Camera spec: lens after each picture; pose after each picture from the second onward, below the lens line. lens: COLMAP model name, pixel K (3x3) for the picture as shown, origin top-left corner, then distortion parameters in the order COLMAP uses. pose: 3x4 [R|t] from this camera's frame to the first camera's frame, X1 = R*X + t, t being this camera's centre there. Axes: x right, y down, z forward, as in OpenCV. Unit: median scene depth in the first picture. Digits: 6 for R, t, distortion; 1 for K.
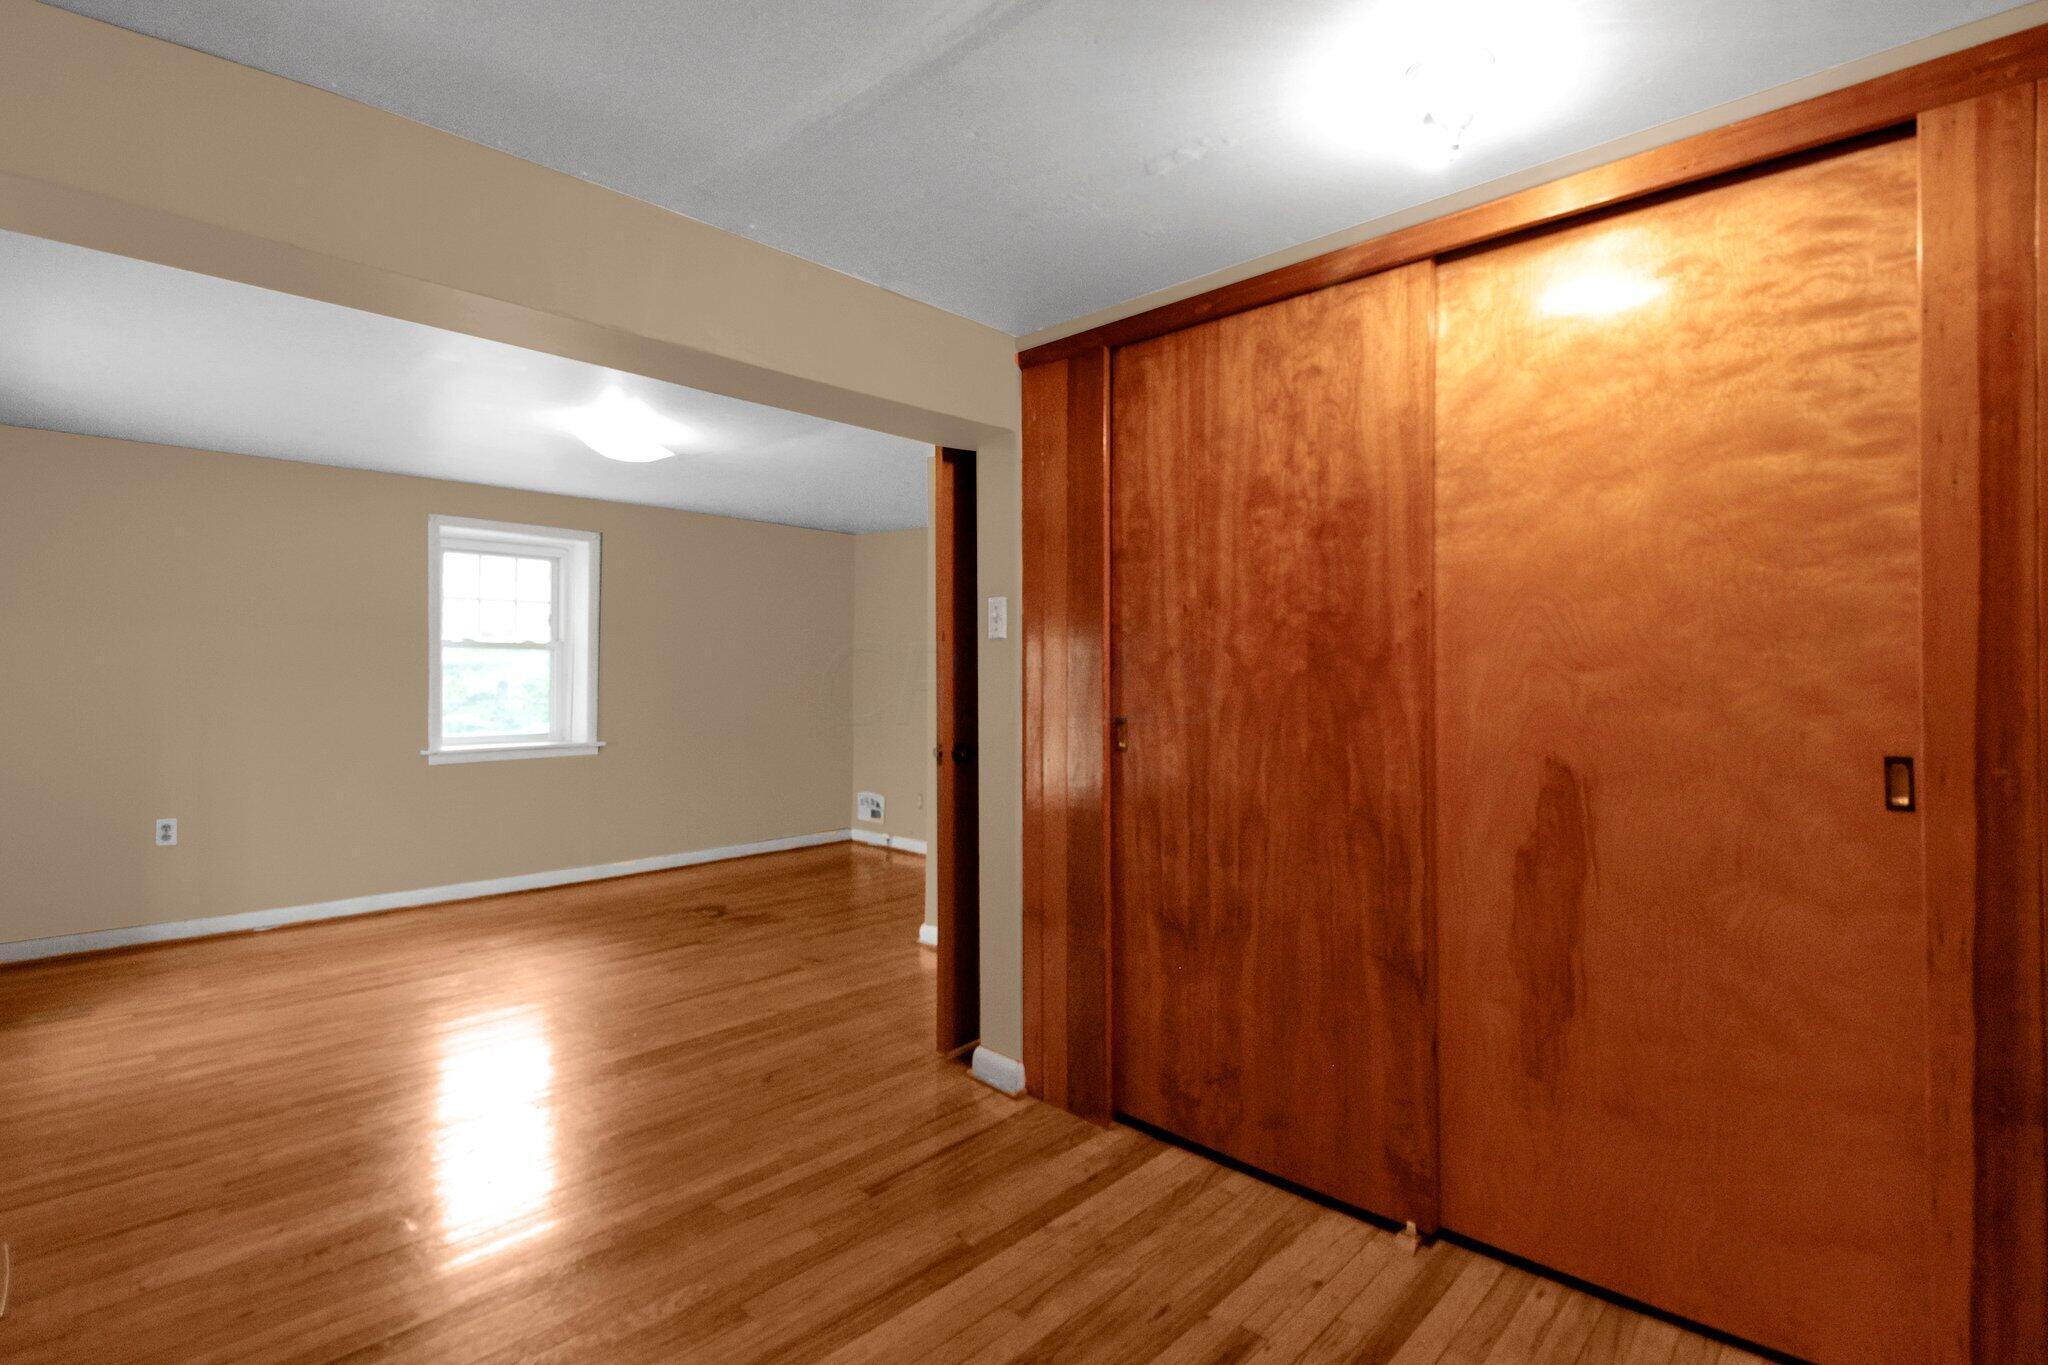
lens RADIAL K [[954.0, 0, 1035.4], [0, 954.0, 666.0], [0, 0, 1]] dist [0.001749, -0.000143]
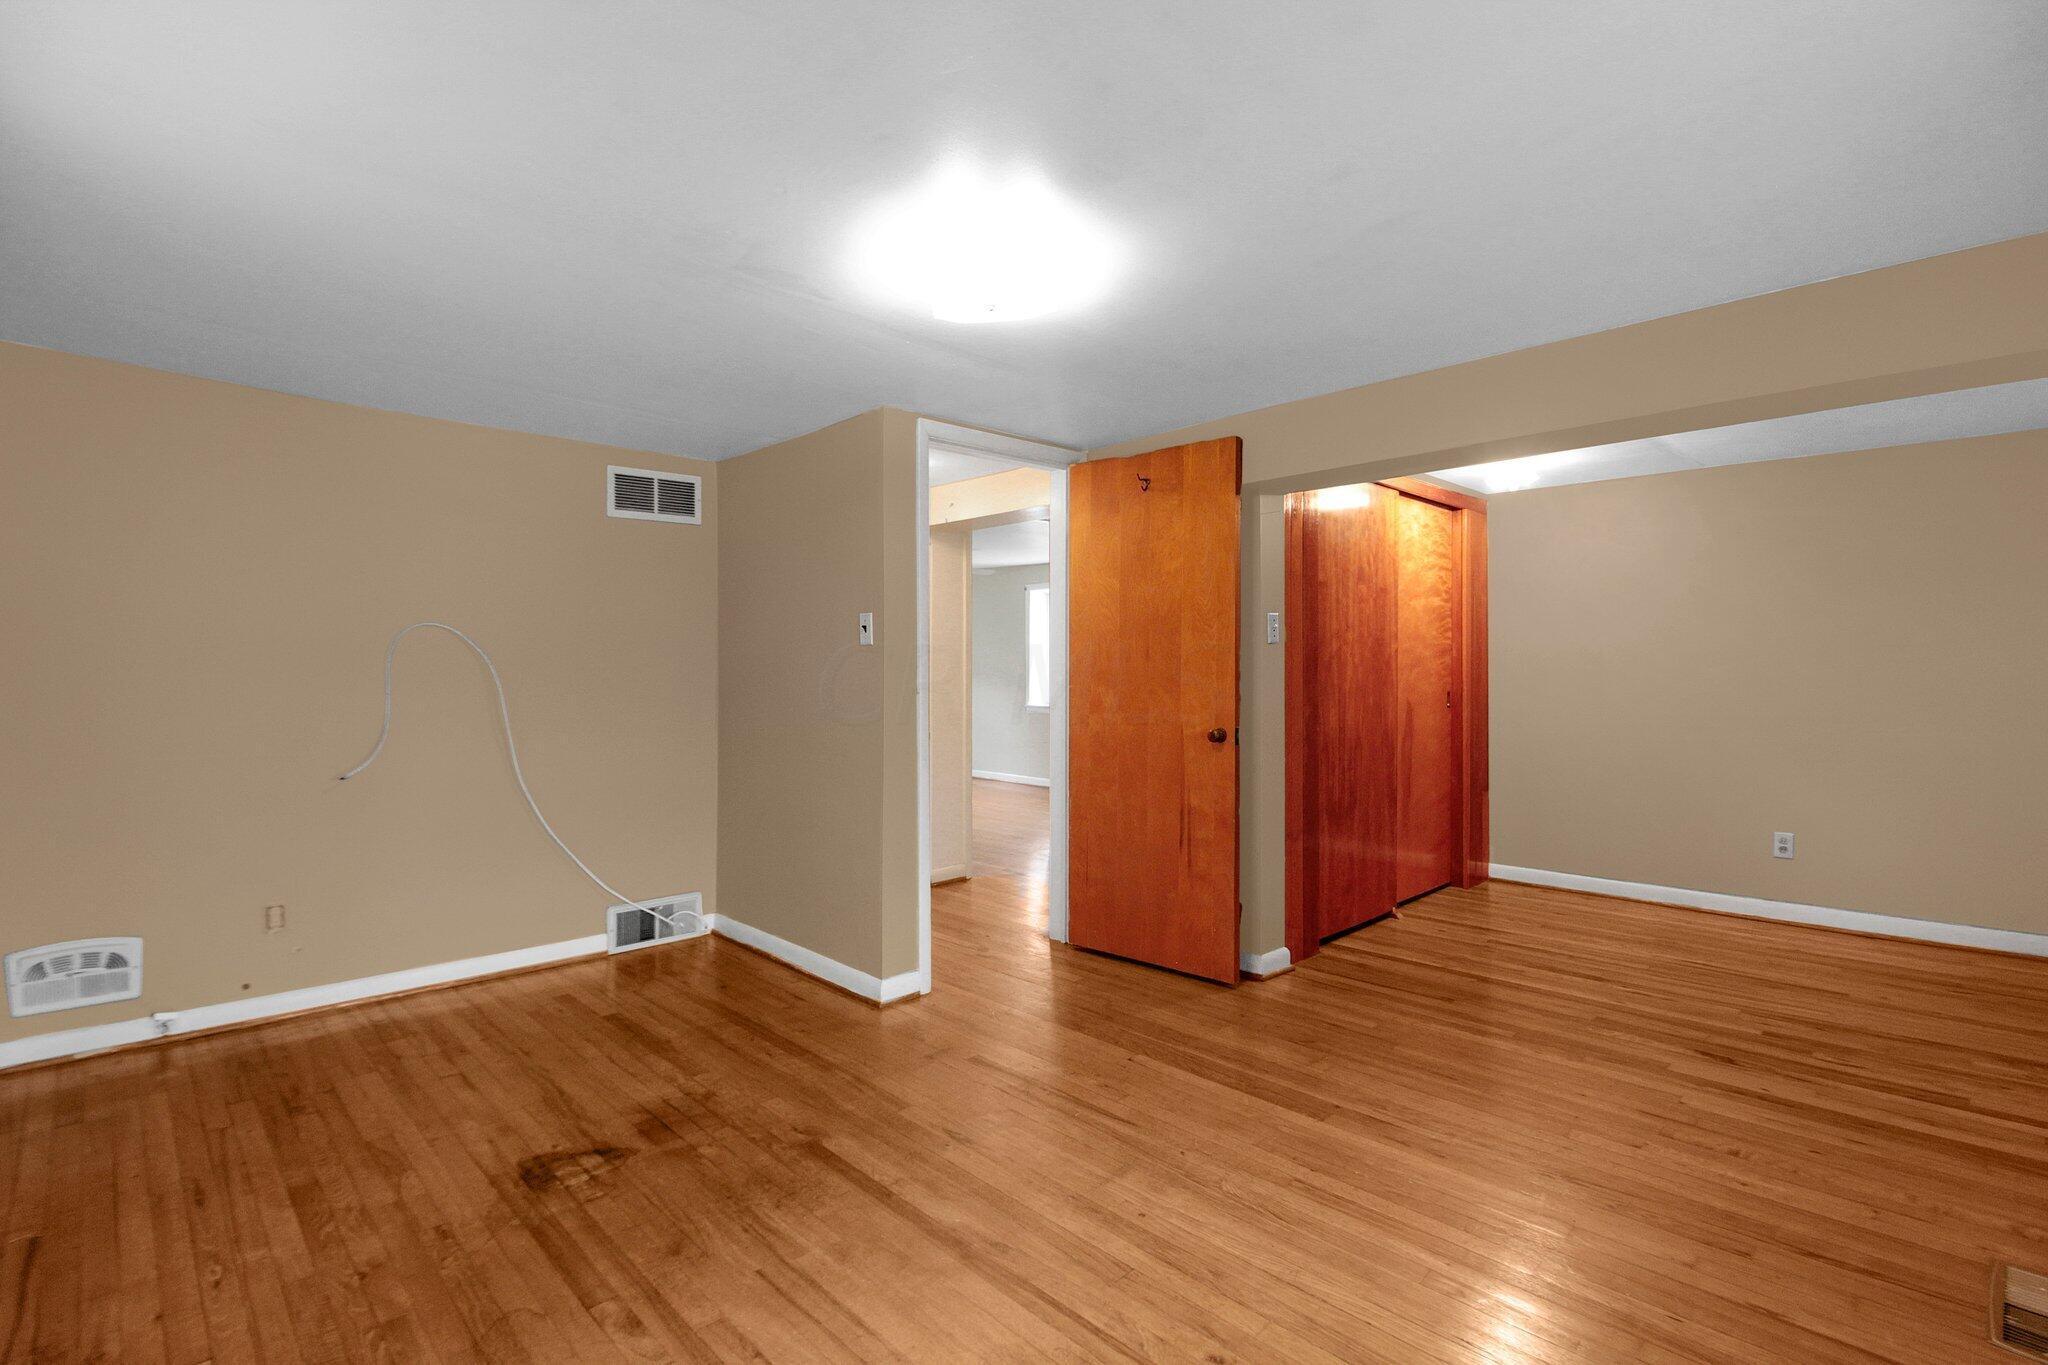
lens RADIAL K [[954.0, 0, 1035.4], [0, 954.0, 666.0], [0, 0, 1]] dist [0.001749, -0.000143]
pose [[0.034260, 0.002693, 0.999409, -1.593460], [-0.006760, 0.999974, -0.002462, 0.016230], [-0.999390, -0.006671, 0.034277, 1.485581]]
